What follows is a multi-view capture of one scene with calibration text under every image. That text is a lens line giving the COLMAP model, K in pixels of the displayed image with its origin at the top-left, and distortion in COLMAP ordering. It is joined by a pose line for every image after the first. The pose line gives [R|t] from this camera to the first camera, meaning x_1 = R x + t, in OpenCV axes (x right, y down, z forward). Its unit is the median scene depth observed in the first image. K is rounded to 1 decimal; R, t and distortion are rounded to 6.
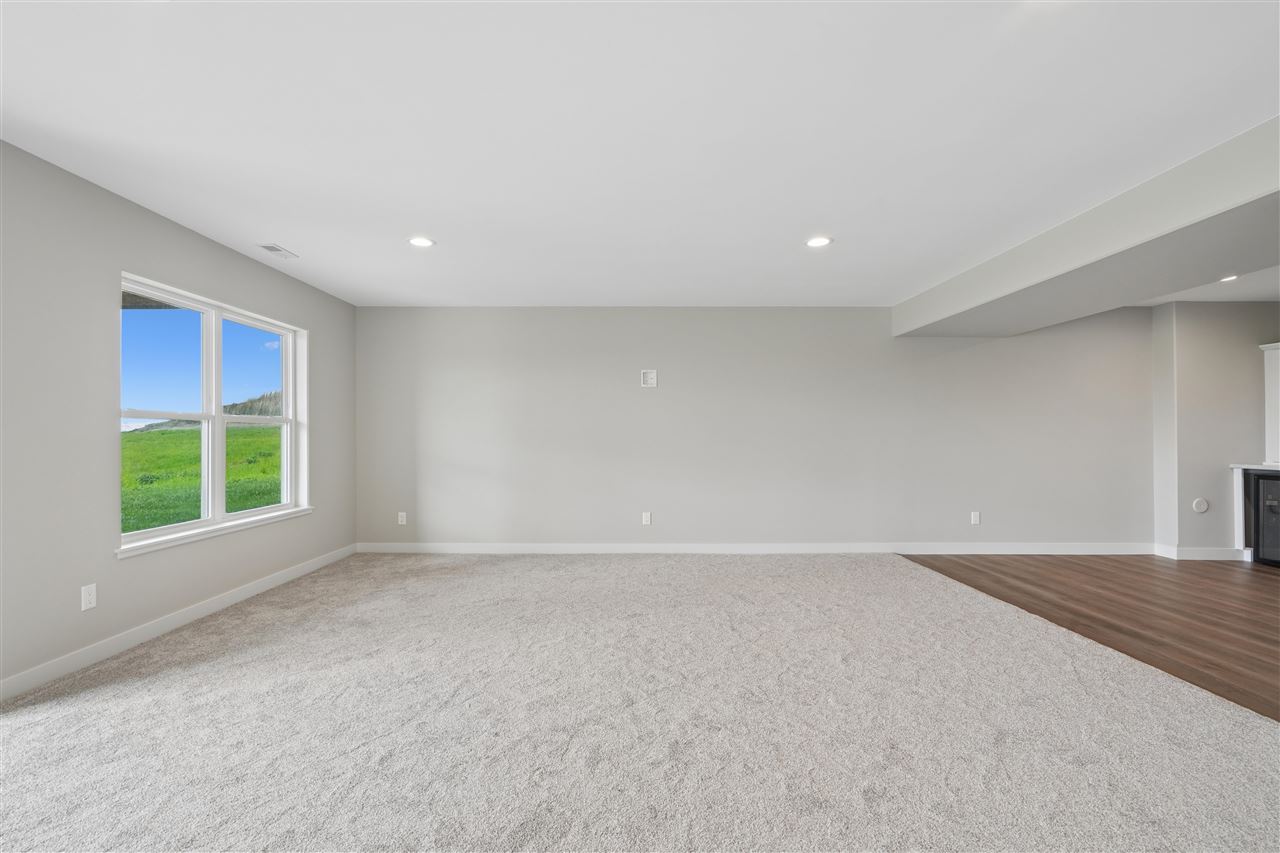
lens RADIAL K [[582.7, 0, 641.6], [0, 582.7, 429.6], [0, 0, 1]] dist [-0.000786, 0.001327]
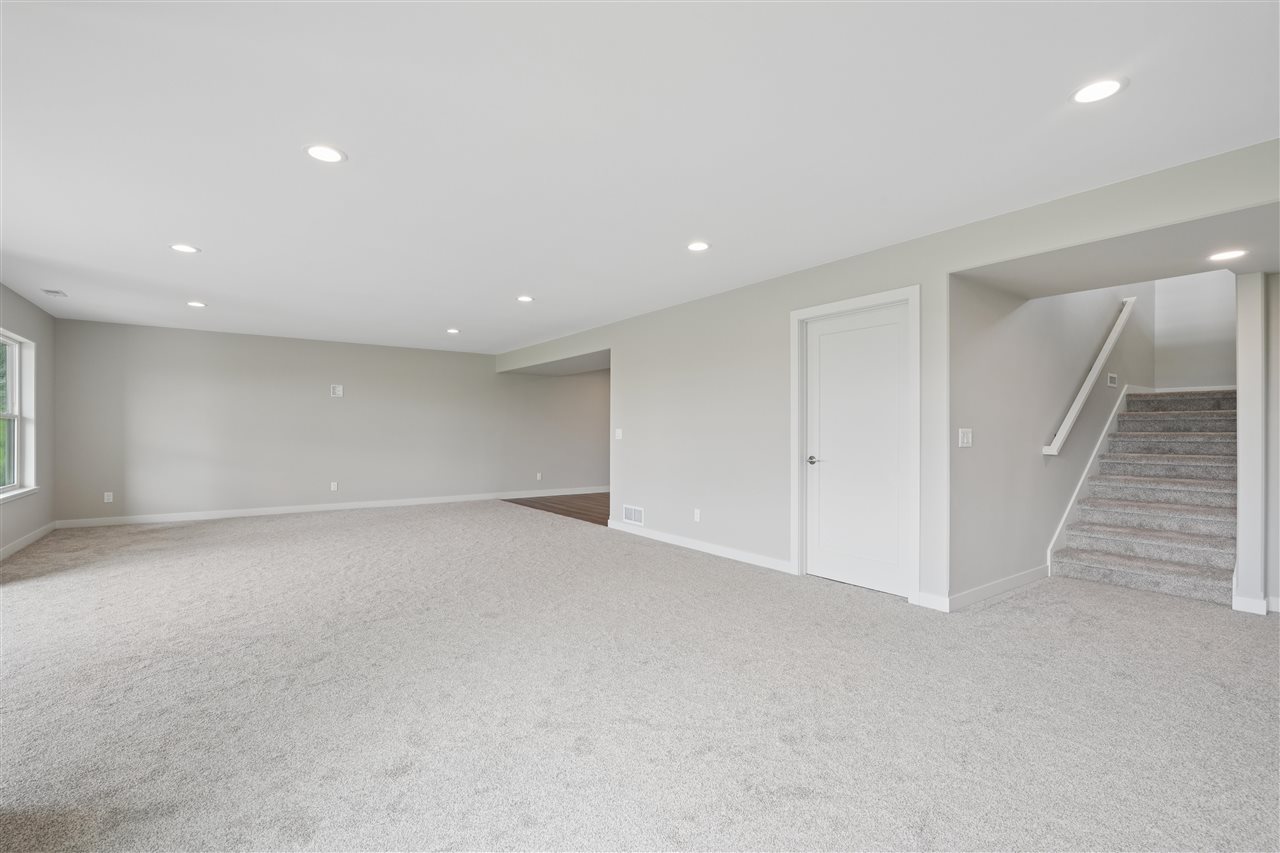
lens RADIAL K [[582.7, 0, 635.3], [0, 582.7, 426.6], [0, 0, 1]] dist [-0.000786, 0.001327]
pose [[0.828180, 0.007993, 0.560405, -0.189985], [-0.008842, 0.999960, -0.001195, -0.003081], [-0.560393, -0.003966, 0.828218, -0.645533]]
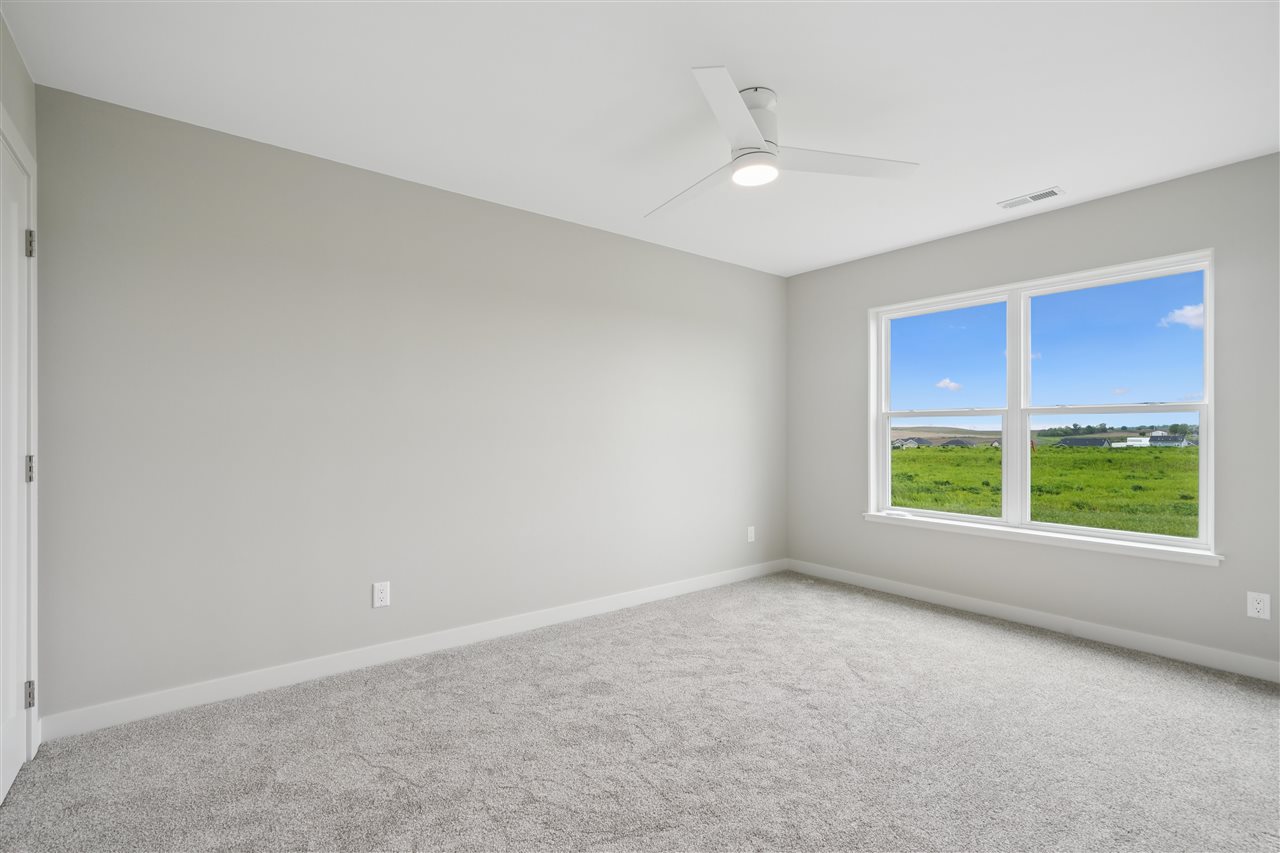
lens RADIAL K [[582.7, 0, 642.0], [0, 582.7, 433.0], [0, 0, 1]] dist [-0.000786, 0.001327]
pose [[-0.794488, 0.009186, -0.607211, 0.374263], [0.014560, 0.999886, -0.003924, 0.007104], [0.607106, -0.011958, -0.794531, 1.758044]]
